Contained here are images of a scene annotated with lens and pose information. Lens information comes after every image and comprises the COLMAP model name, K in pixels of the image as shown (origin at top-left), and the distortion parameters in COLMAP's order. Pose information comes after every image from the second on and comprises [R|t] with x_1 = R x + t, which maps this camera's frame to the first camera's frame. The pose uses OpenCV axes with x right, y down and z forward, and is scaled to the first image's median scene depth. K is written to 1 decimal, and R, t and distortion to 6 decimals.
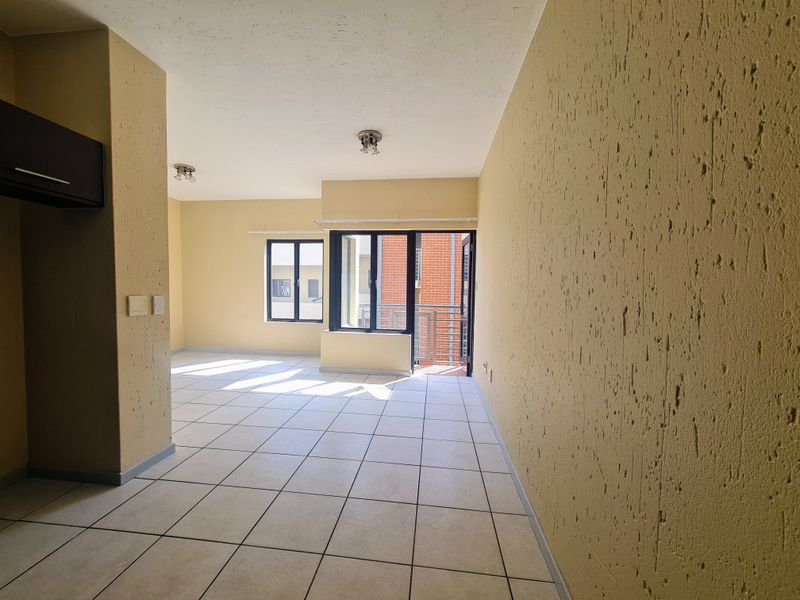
lens RADIAL K [[326.0, 0, 396.3], [0, 326.0, 302.9], [0, 0, 1]] dist [-0.002993, 0.000133]
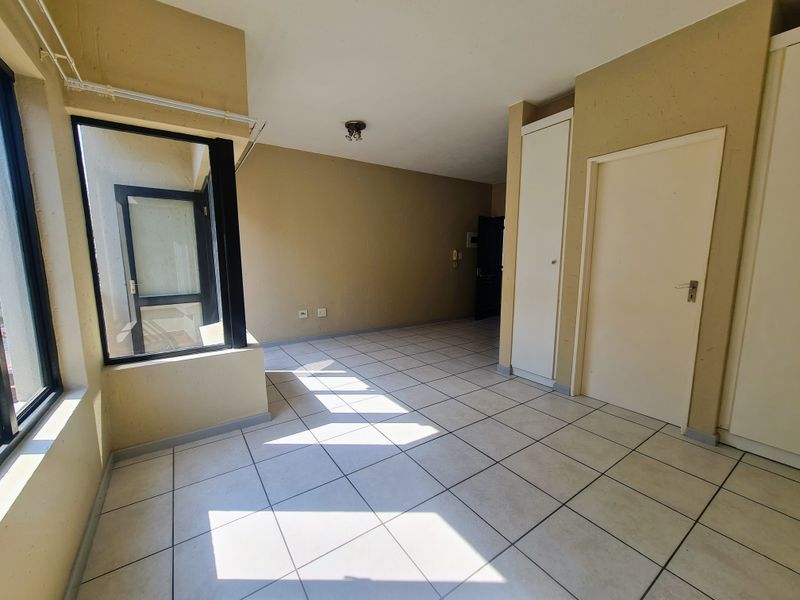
lens RADIAL K [[326.0, 0, 396.3], [0, 326.0, 302.9], [0, 0, 1]] dist [-0.002993, 0.000133]
pose [[-0.652967, -0.121698, 0.747545, -0.734950], [0.030172, 0.982043, 0.186228, -0.069962], [-0.756785, 0.144156, -0.637570, 1.141240]]
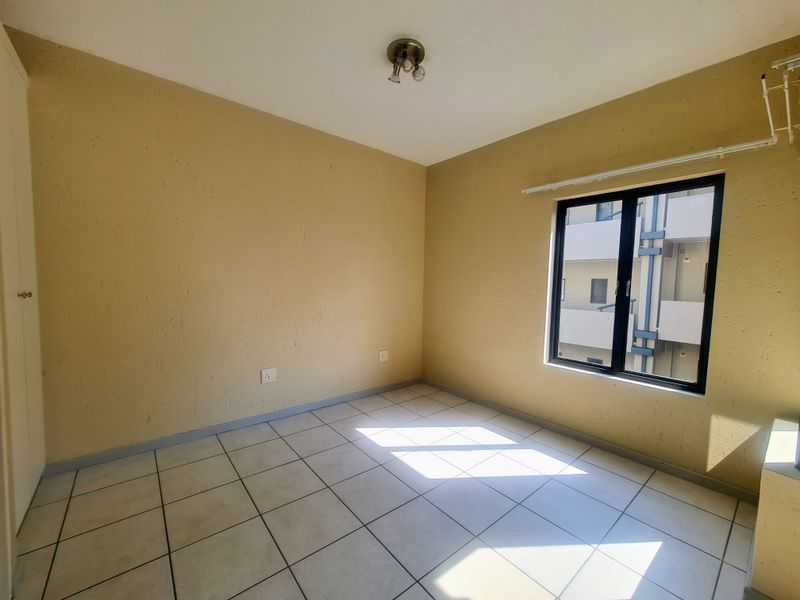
lens RADIAL K [[331.9, 0, 398.1], [0, 331.9, 296.0], [0, 0, 1]] dist [0.022035, 0.000060]
pose [[0.725319, 0.034833, -0.687531, -0.260770], [-0.048539, 0.998821, -0.000603, -0.044348], [0.686700, 0.033810, 0.726155, 0.555316]]
